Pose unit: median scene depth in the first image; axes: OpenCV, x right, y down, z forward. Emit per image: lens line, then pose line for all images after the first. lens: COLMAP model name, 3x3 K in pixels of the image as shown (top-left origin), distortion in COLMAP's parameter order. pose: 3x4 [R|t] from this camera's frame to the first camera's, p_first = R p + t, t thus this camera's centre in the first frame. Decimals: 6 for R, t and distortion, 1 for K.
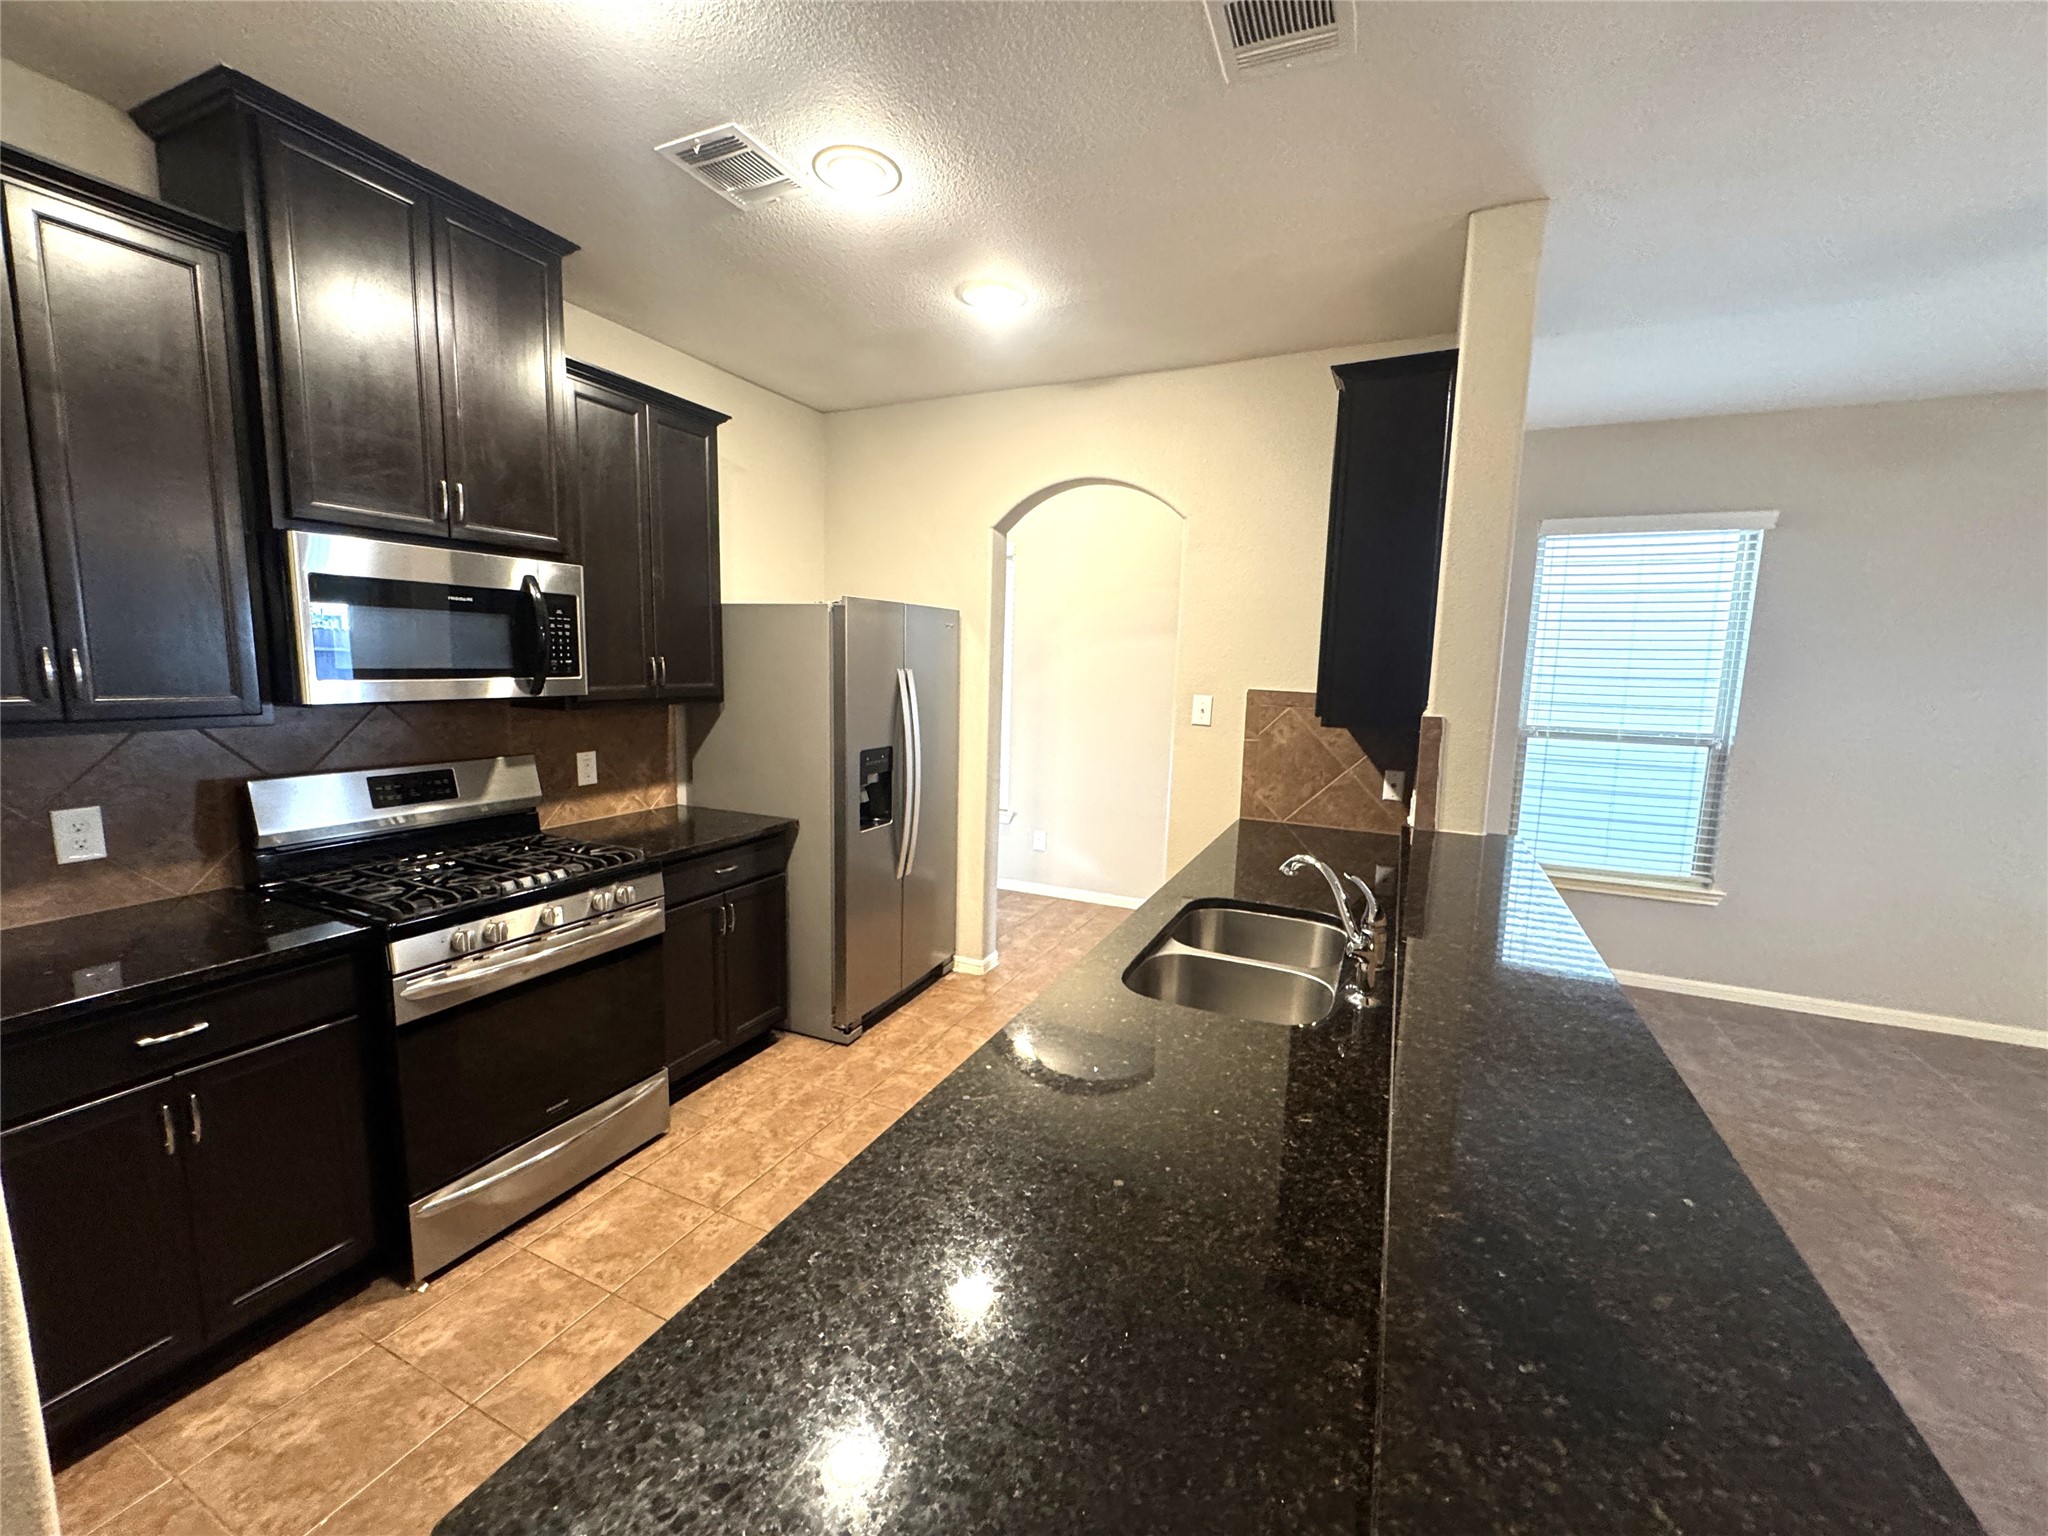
lens RADIAL K [[820.6, 0, 1021.8], [0, 820.6, 766.6], [0, 0, 1]] dist [-0.006276, 0.000881]
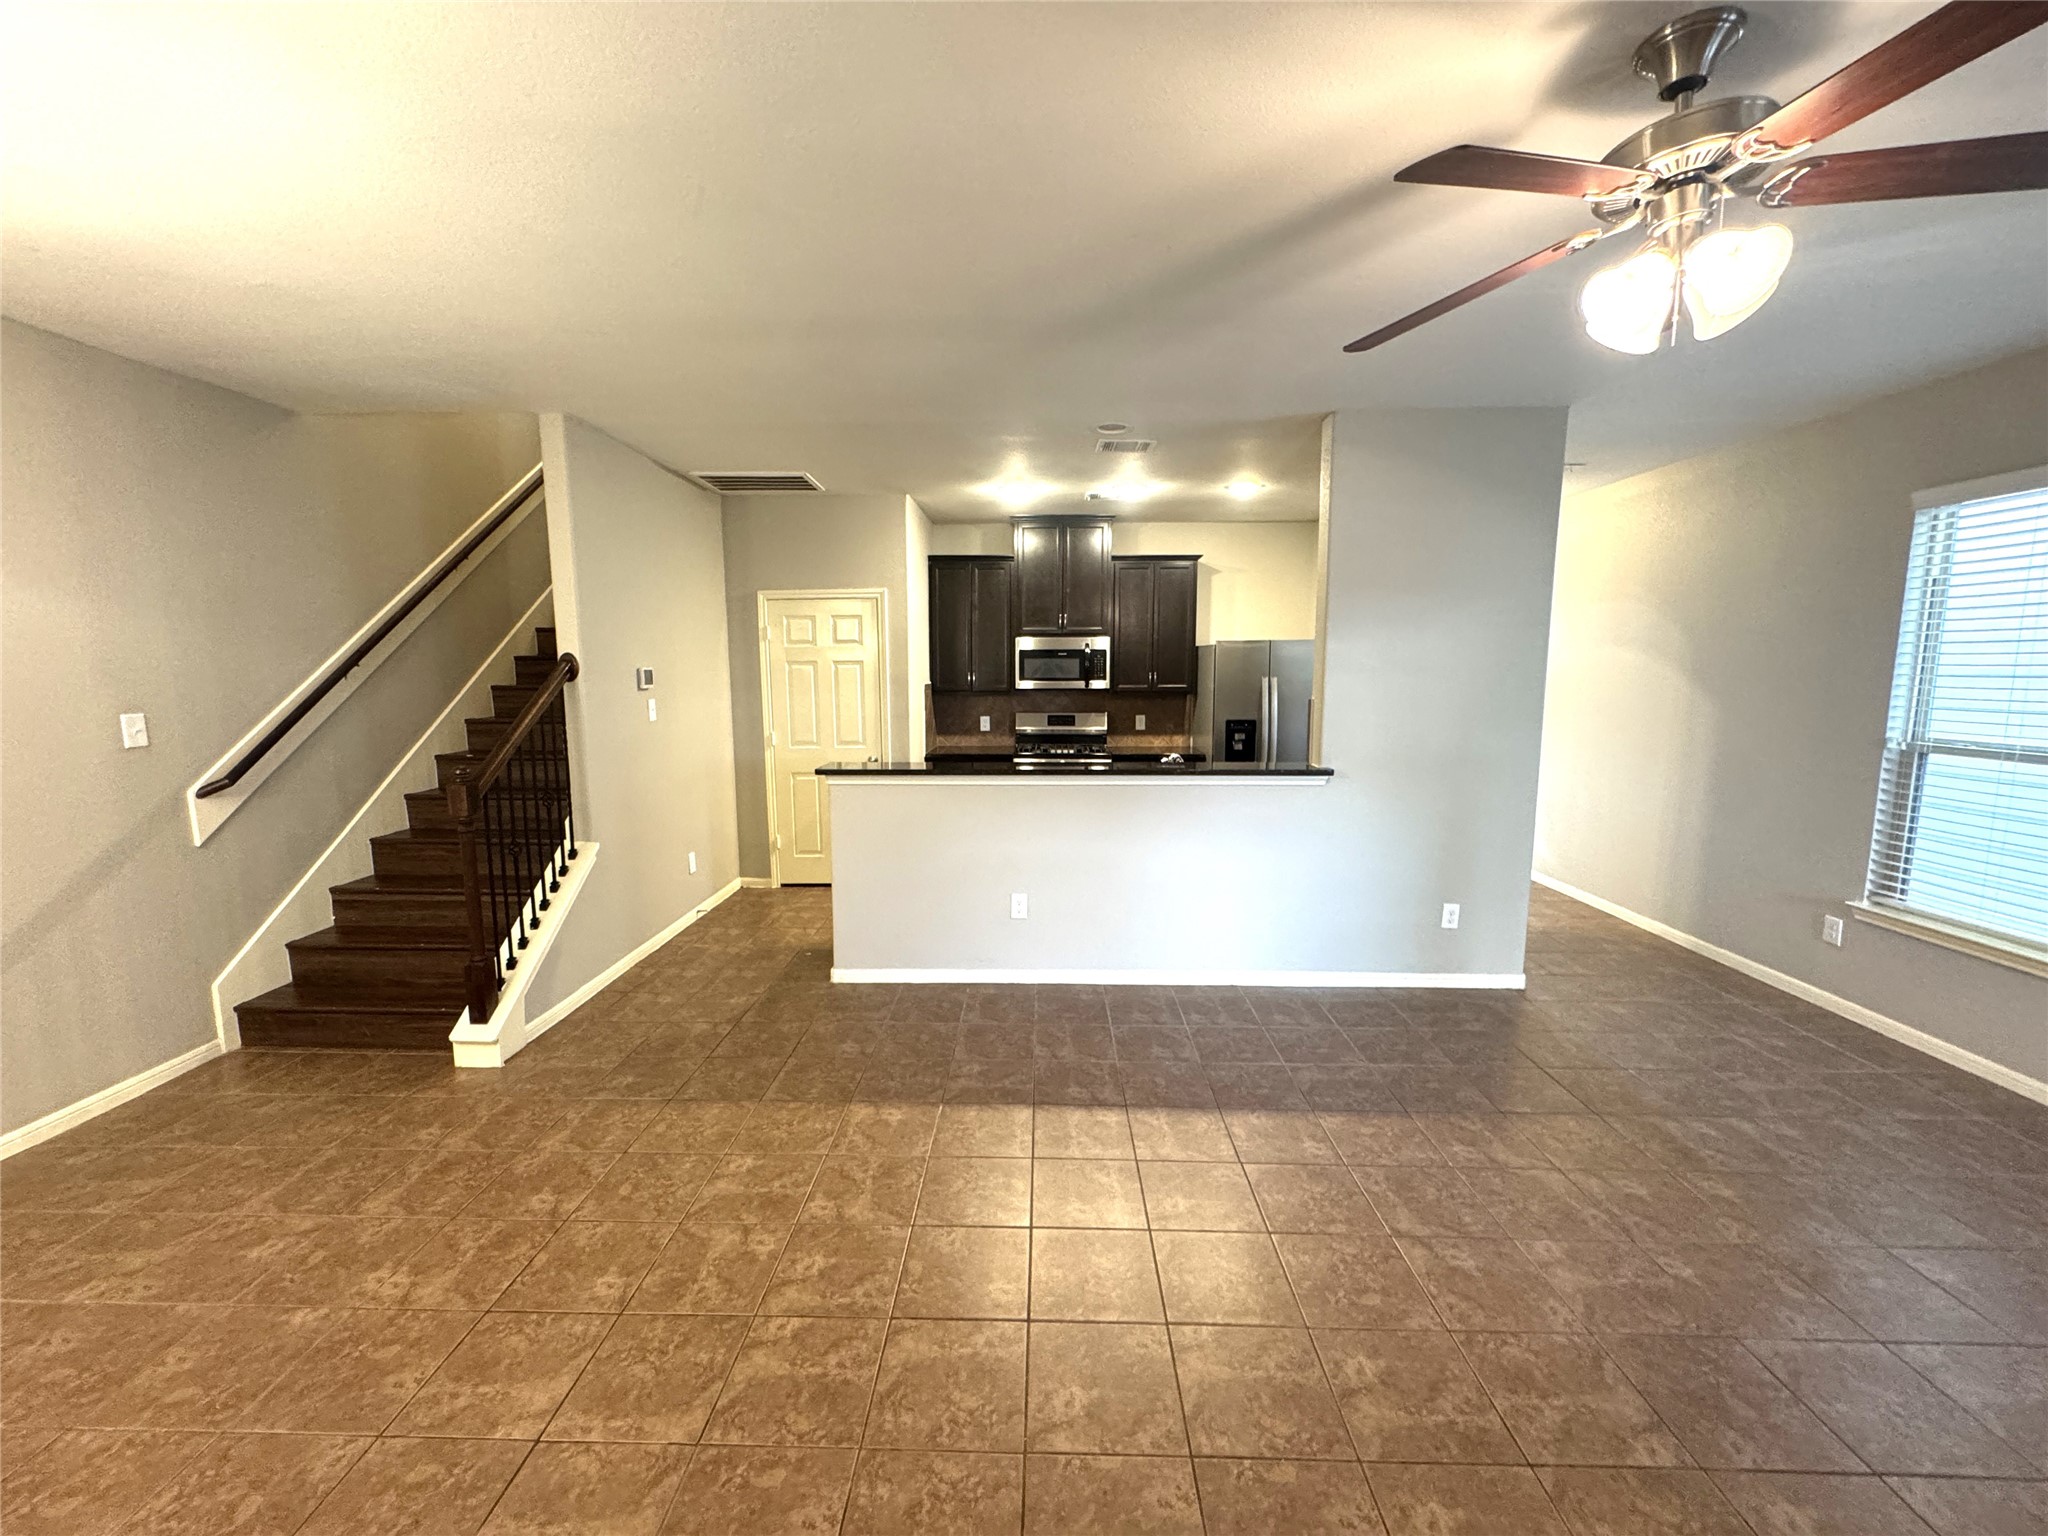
lens RADIAL K [[820.6, 0, 1026.6], [0, 820.6, 768.1], [0, 0, 1]] dist [-0.006276, 0.000881]
pose [[0.400245, 0.086872, -0.912281, 1.690288], [-0.109515, 0.992897, 0.046502, 0.066198], [0.909841, 0.081296, 0.406916, -0.236590]]
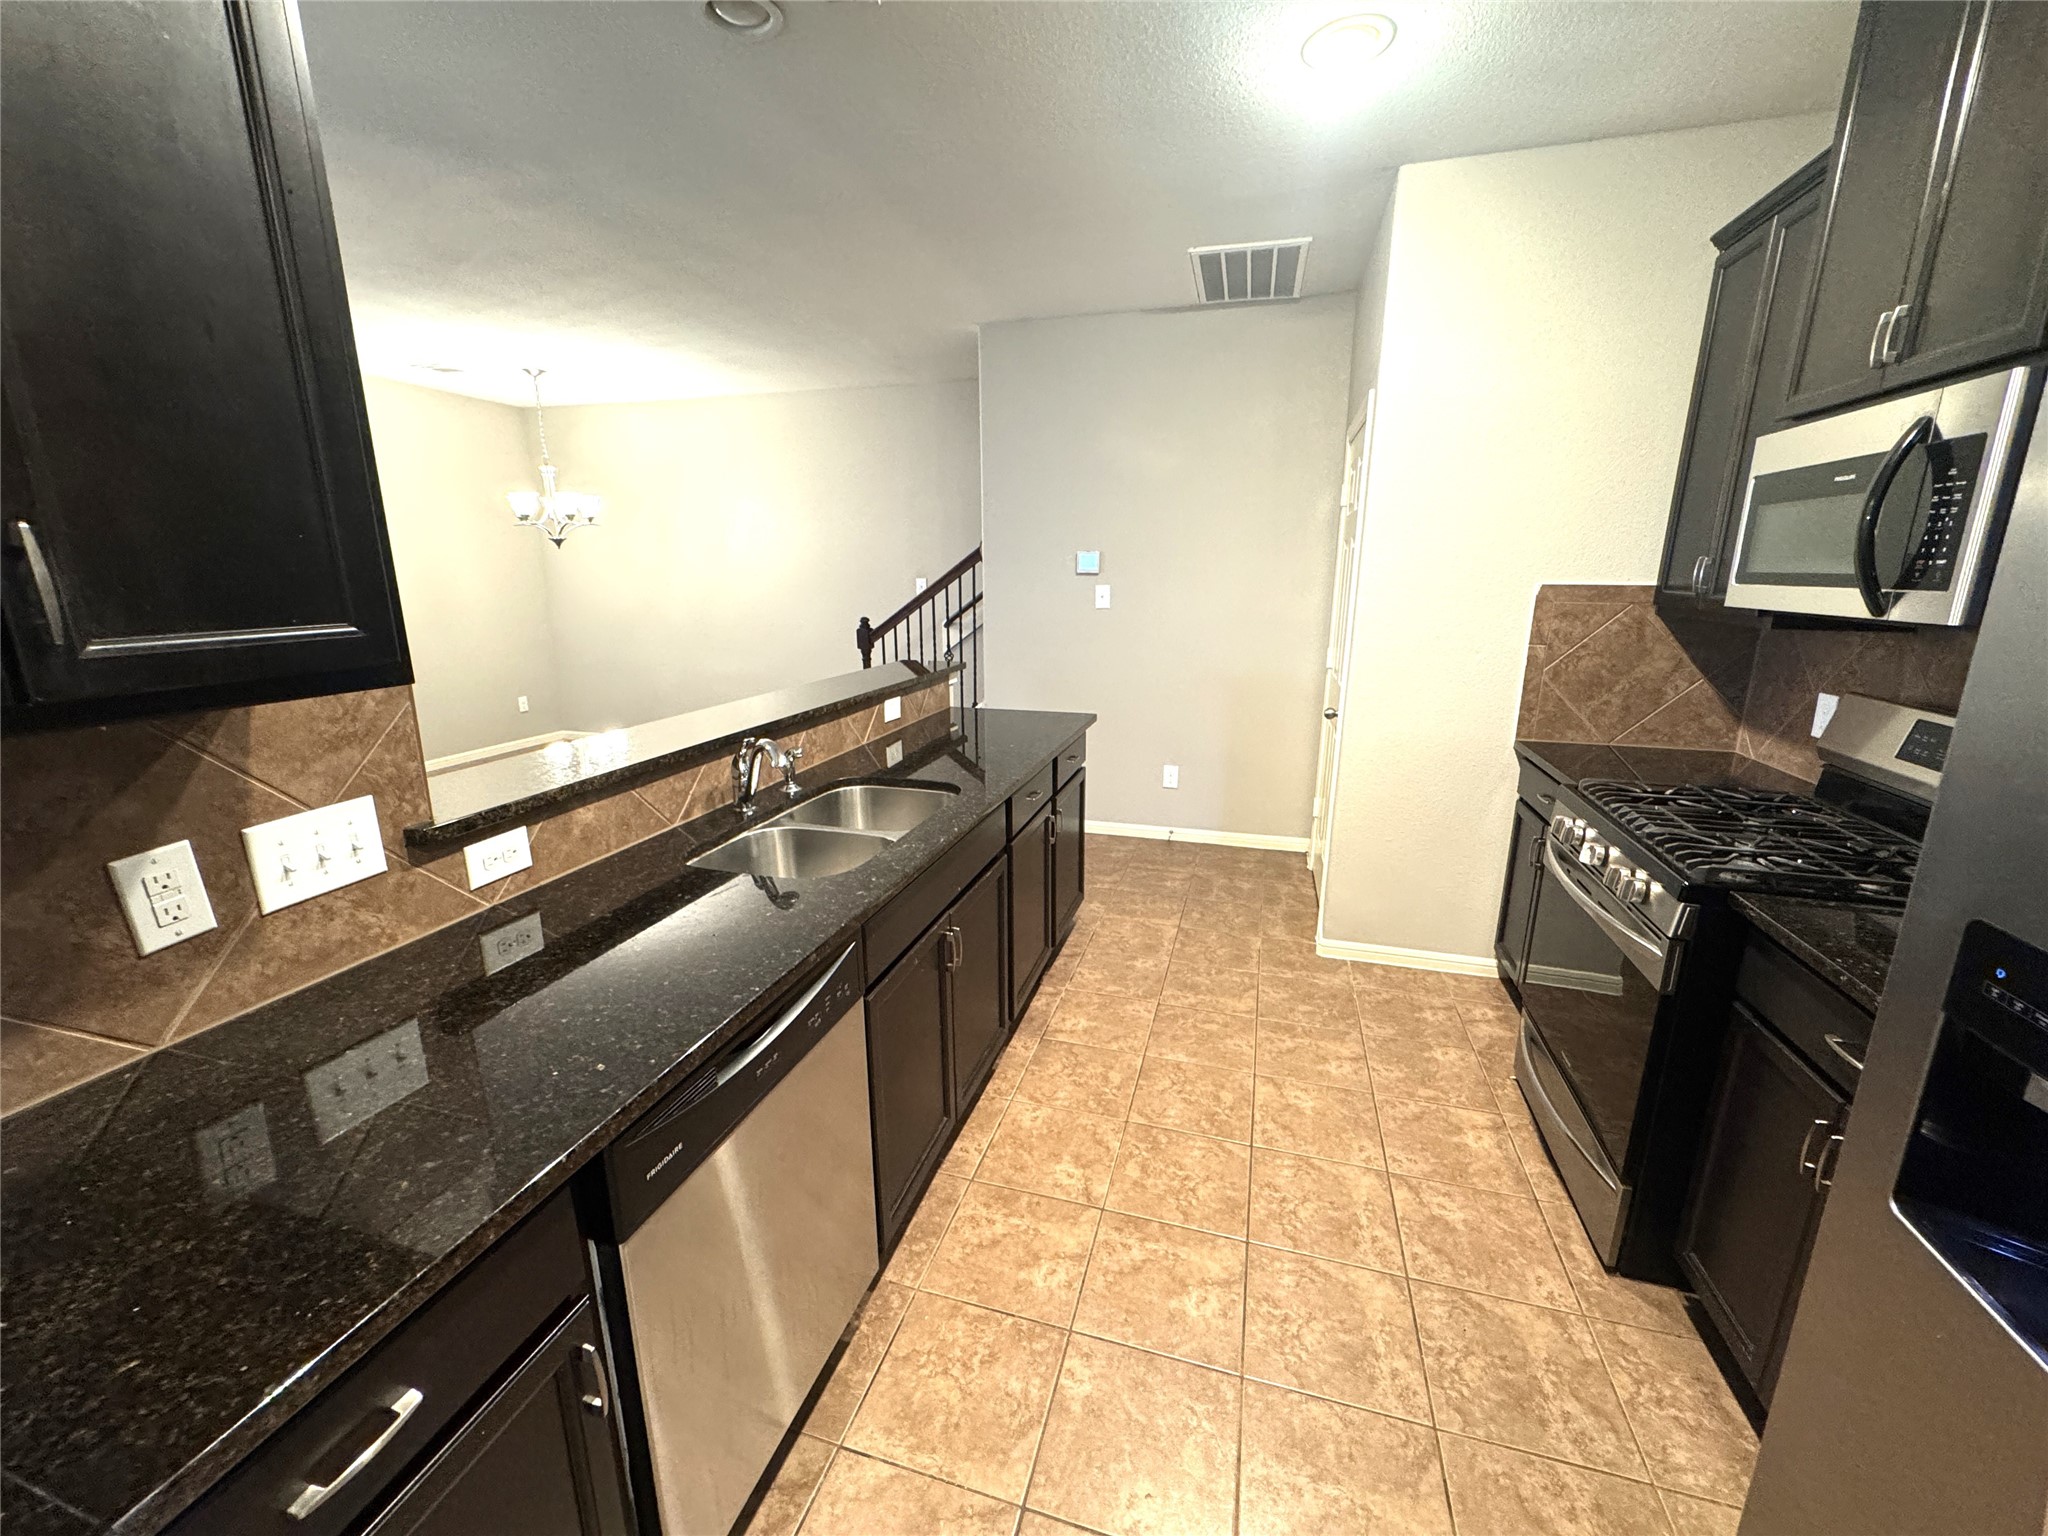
lens RADIAL K [[820.6, 0, 1021.3], [0, 820.6, 766.8], [0, 0, 1]] dist [-0.006276, 0.000881]
pose [[-0.988789, 0.010481, -0.148949, 0.147532], [-0.044391, 0.931798, 0.360251, -0.168561], [0.142566, 0.362825, -0.920887, 1.440779]]
